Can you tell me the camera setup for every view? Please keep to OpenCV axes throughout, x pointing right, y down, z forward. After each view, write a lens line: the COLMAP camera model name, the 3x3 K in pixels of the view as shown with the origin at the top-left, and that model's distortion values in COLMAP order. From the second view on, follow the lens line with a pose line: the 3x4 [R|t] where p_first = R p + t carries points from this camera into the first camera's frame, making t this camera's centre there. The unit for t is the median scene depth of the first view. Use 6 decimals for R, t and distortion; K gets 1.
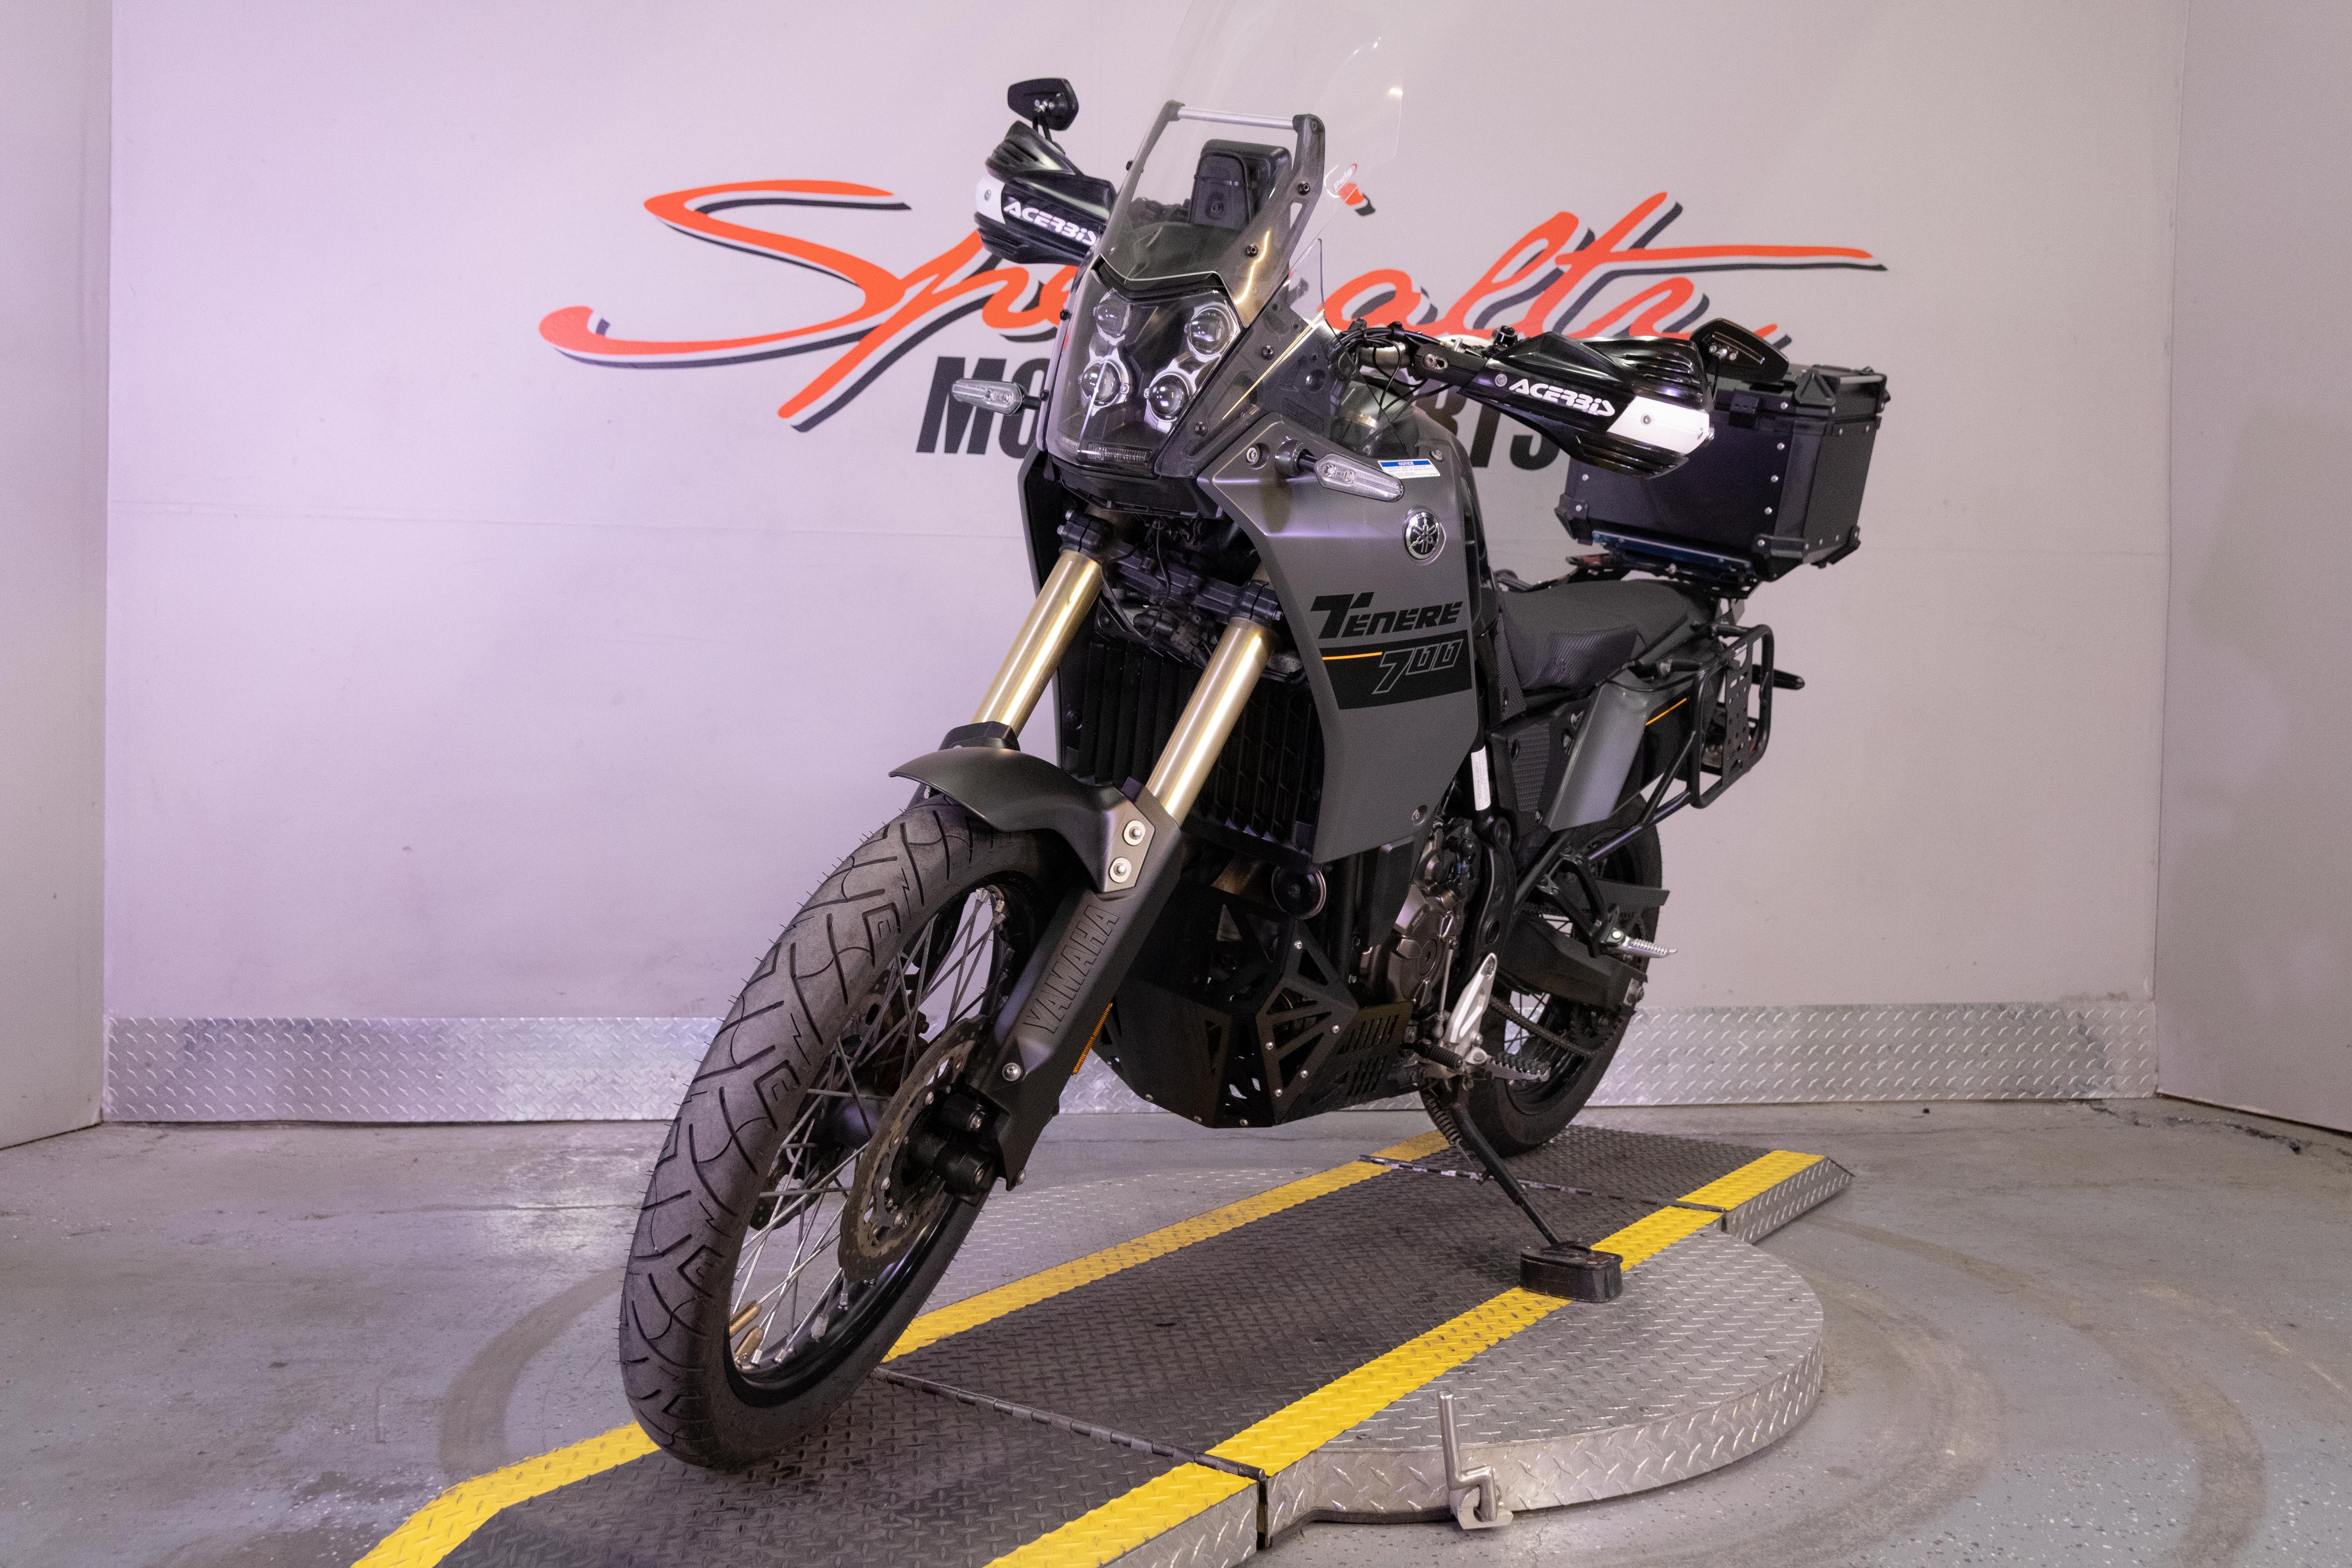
lens RADIAL K [[1962.1, 0, 1108.6], [0, 1962.1, 779.5], [0, 0, 1]] dist [0.012780, -0.019488]
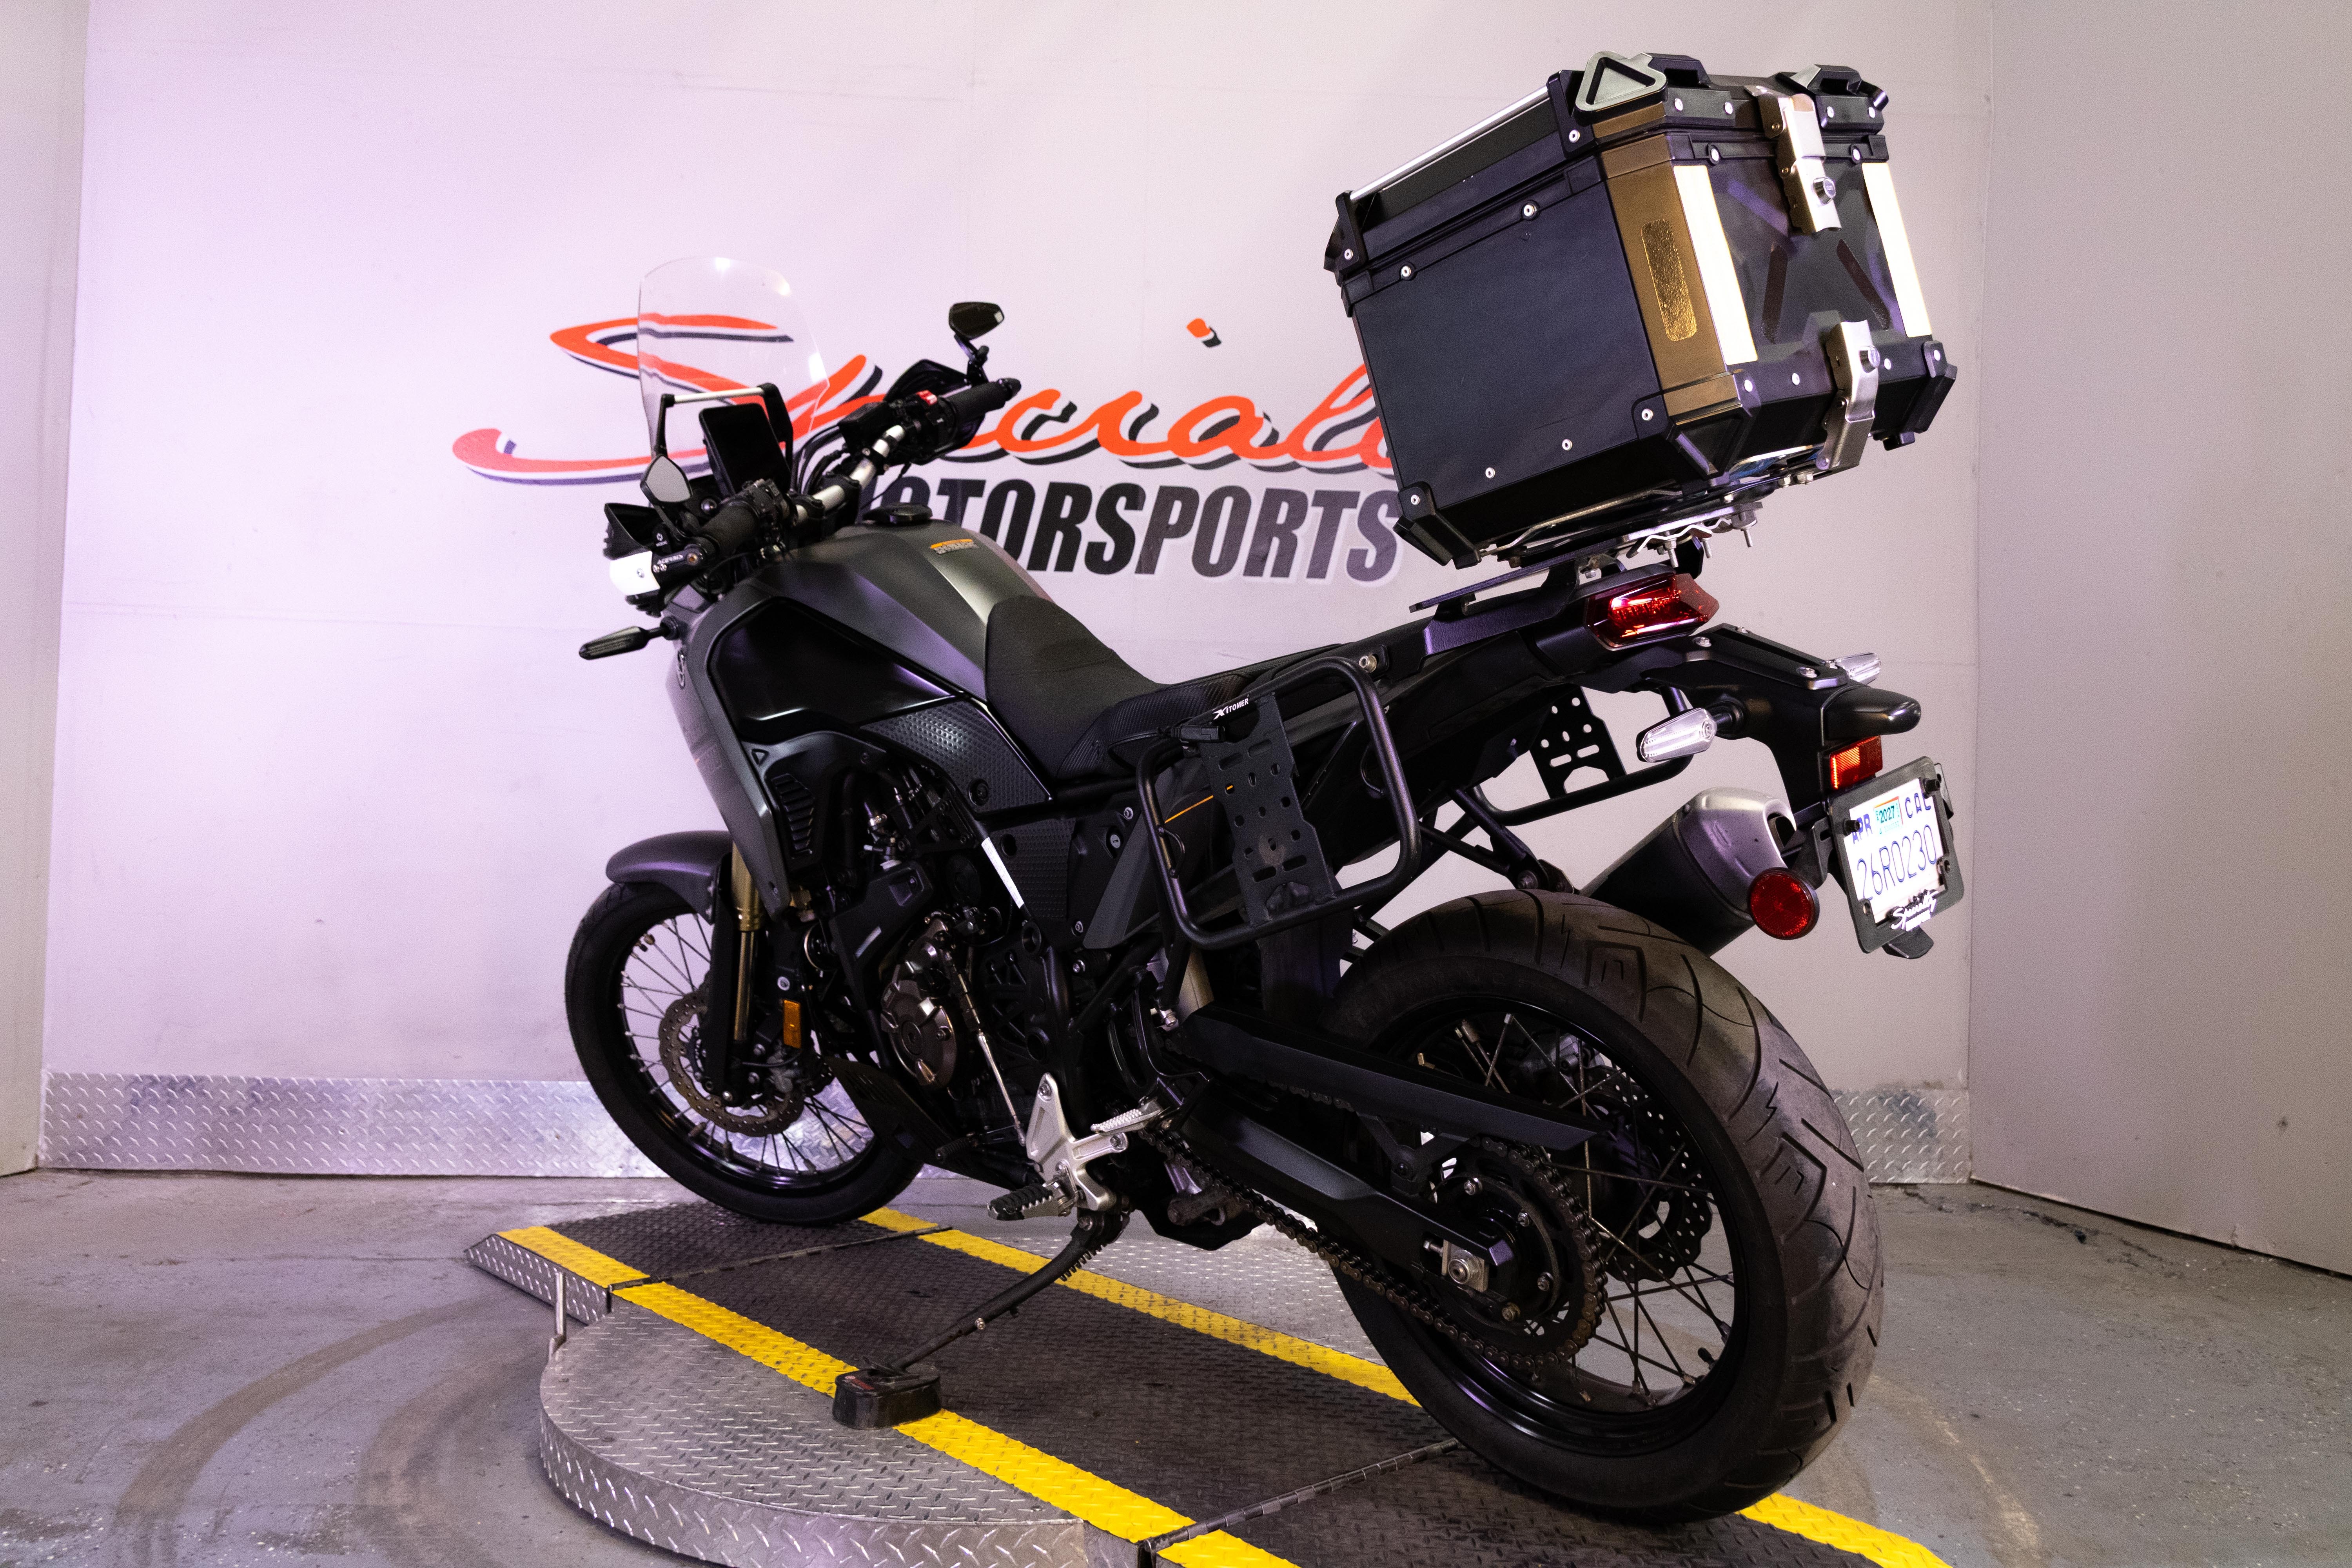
lens RADIAL K [[1773.5, 0, 1206.3], [0, 1773.5, 784.9], [0, 0, 1]] dist [0.004389, -0.013955]
pose [[0.998903, 0.010076, -0.045730, 0.180052], [-0.012141, 0.998908, -0.045111, -0.002045], [0.045226, 0.045617, 0.997935, 0.037029]]
